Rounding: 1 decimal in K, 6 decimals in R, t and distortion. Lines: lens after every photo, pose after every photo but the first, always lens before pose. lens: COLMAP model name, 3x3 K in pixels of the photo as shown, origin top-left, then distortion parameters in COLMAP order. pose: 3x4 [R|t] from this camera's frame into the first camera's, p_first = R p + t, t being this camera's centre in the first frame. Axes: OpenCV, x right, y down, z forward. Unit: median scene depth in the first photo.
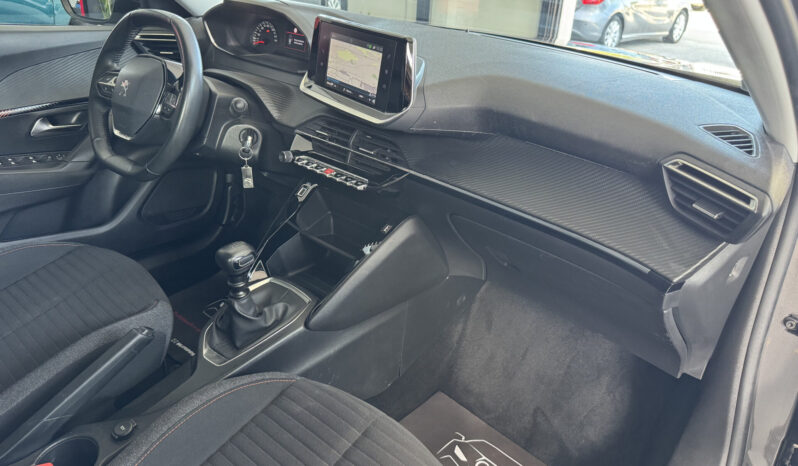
lens RADIAL K [[581.2, 0, 400.6], [0, 581.2, 236.4], [0, 0, 1]] dist [-0.006463, -0.027402]
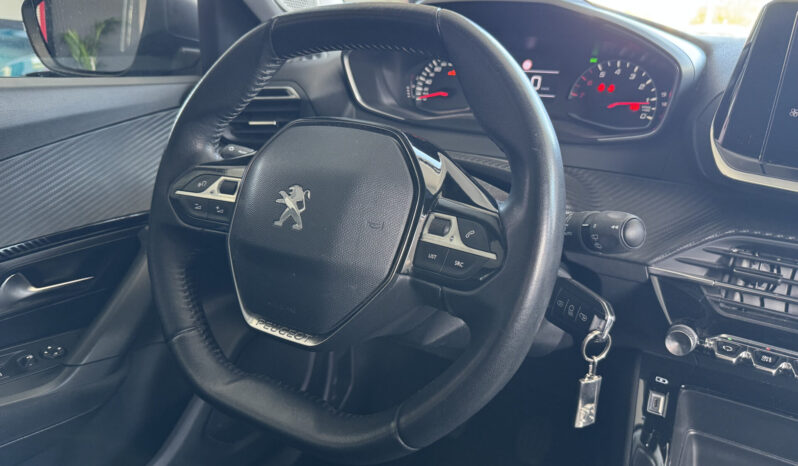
lens RADIAL K [[581.2, 0, 393.3], [0, 581.2, 240.0], [0, 0, 1]] dist [-0.006463, -0.027402]
pose [[0.991046, -0.081984, 0.105389, -0.461578], [0.093939, 0.989031, -0.113988, -0.191612], [-0.094887, 0.122868, 0.987876, 0.649255]]
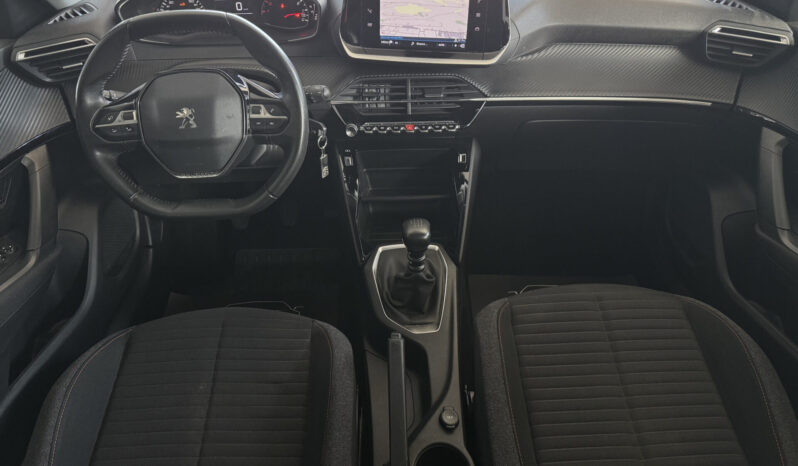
lens RADIAL K [[548.5, 0, 393.4], [0, 548.5, 237.2], [0, 0, 1]] dist [0.004983, -0.016111]
pose [[0.726449, -0.452974, 0.516804, -0.744800], [0.351440, 0.891118, 0.287052, -0.230928], [-0.590561, -0.026903, 0.806545, 0.229433]]
